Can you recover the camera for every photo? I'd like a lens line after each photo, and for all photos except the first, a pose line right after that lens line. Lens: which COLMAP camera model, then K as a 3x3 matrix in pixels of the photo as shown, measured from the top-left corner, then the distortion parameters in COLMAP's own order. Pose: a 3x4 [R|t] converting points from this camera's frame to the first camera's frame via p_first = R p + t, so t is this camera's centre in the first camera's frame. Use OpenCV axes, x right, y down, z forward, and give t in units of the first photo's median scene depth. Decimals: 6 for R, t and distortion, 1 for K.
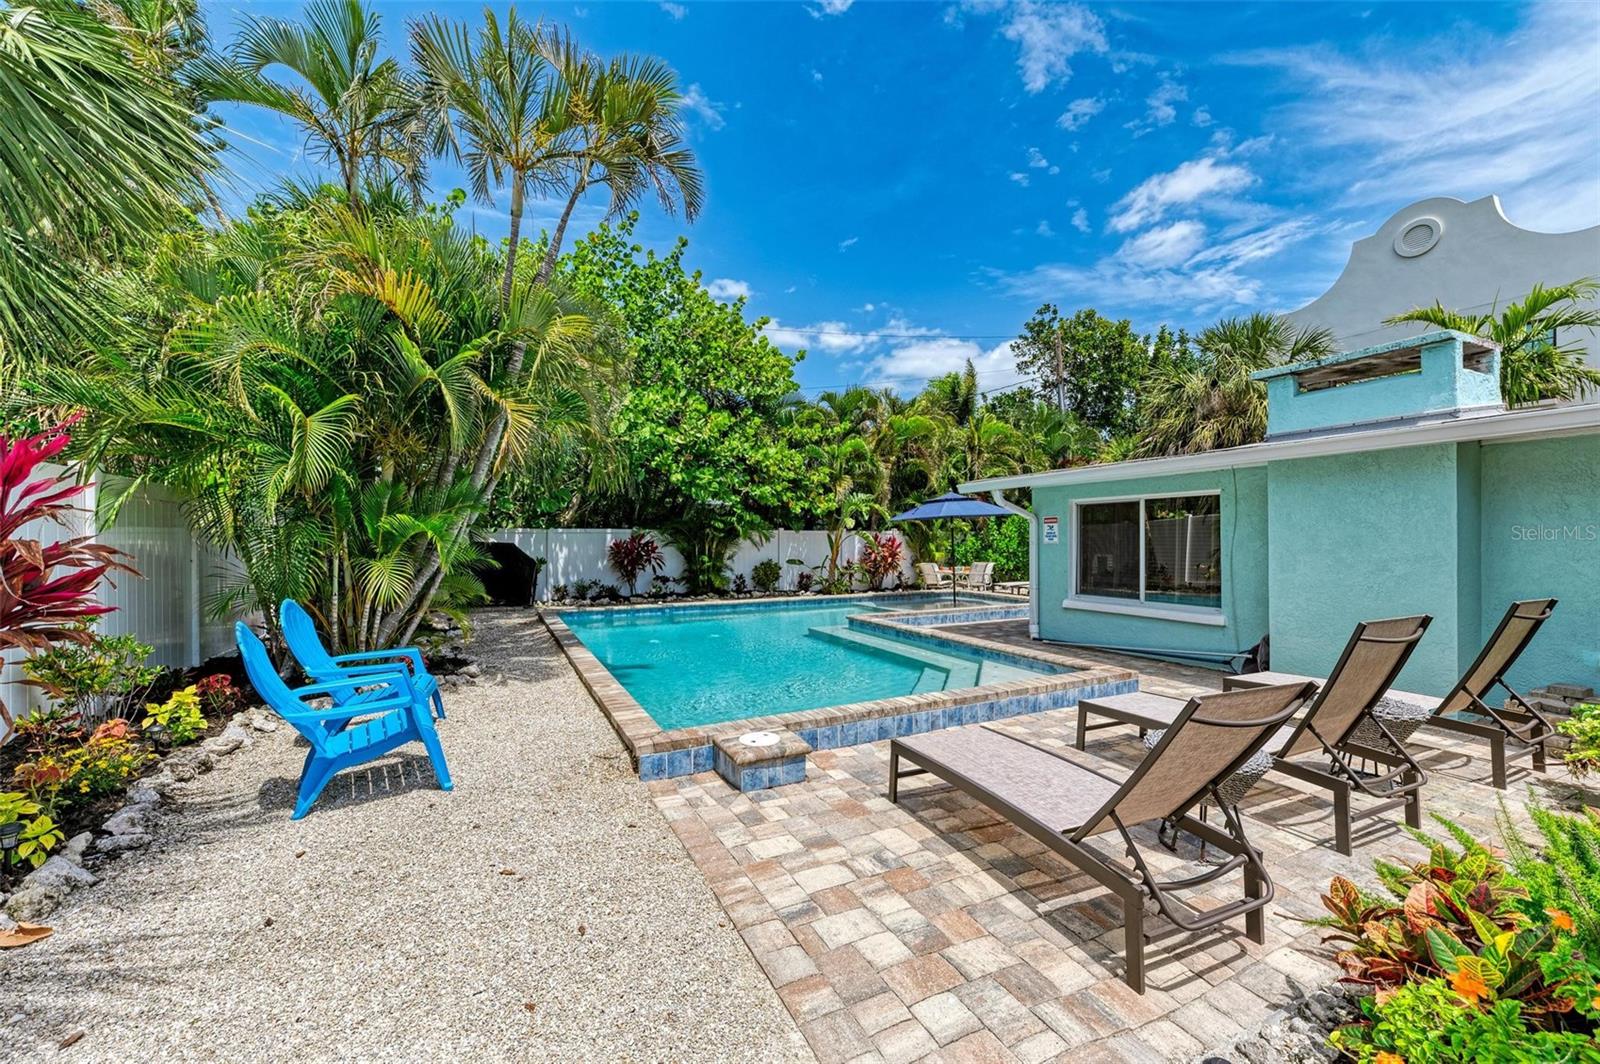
lens RADIAL K [[626.2, 0, 796.9], [0, 626.2, 541.5], [0, 0, 1]] dist [0.020202, -0.000351]
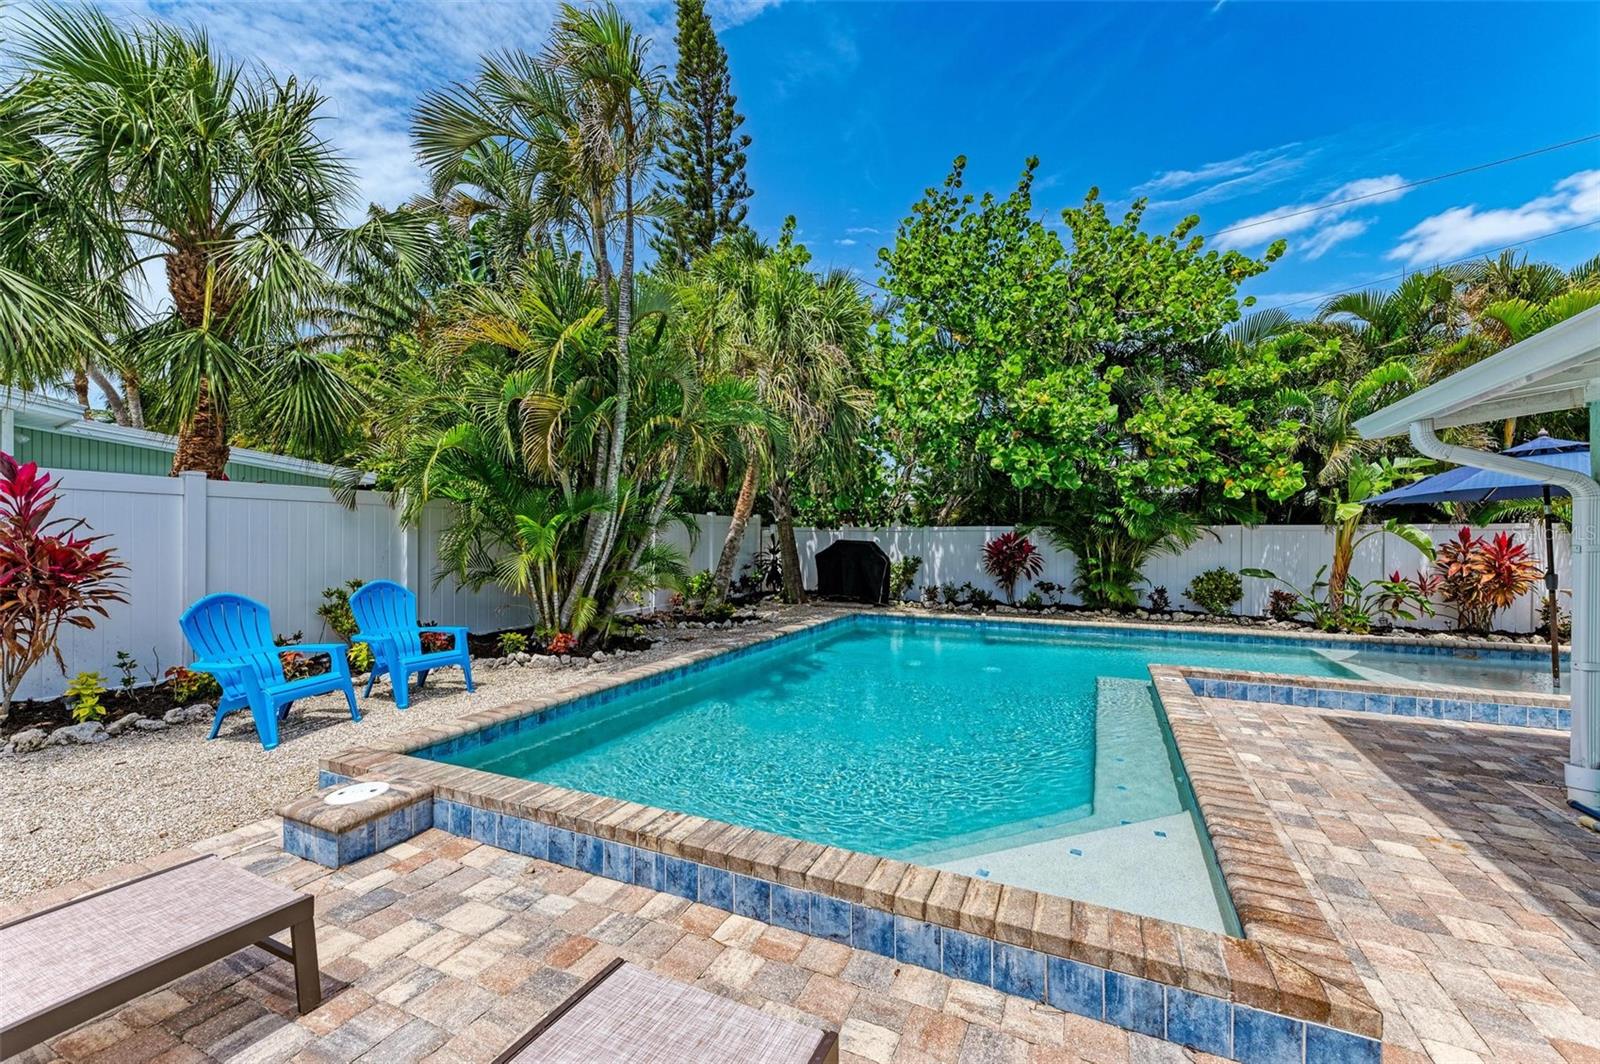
lens RADIAL K [[626.2, 0, 796.9], [0, 626.2, 541.5], [0, 0, 1]] dist [0.020202, -0.000351]
pose [[0.626945, 0.005615, -0.779043, 0.229137], [-0.005408, 0.999981, 0.002856, 0.000039], [0.779045, 0.002422, 0.626963, 0.240214]]
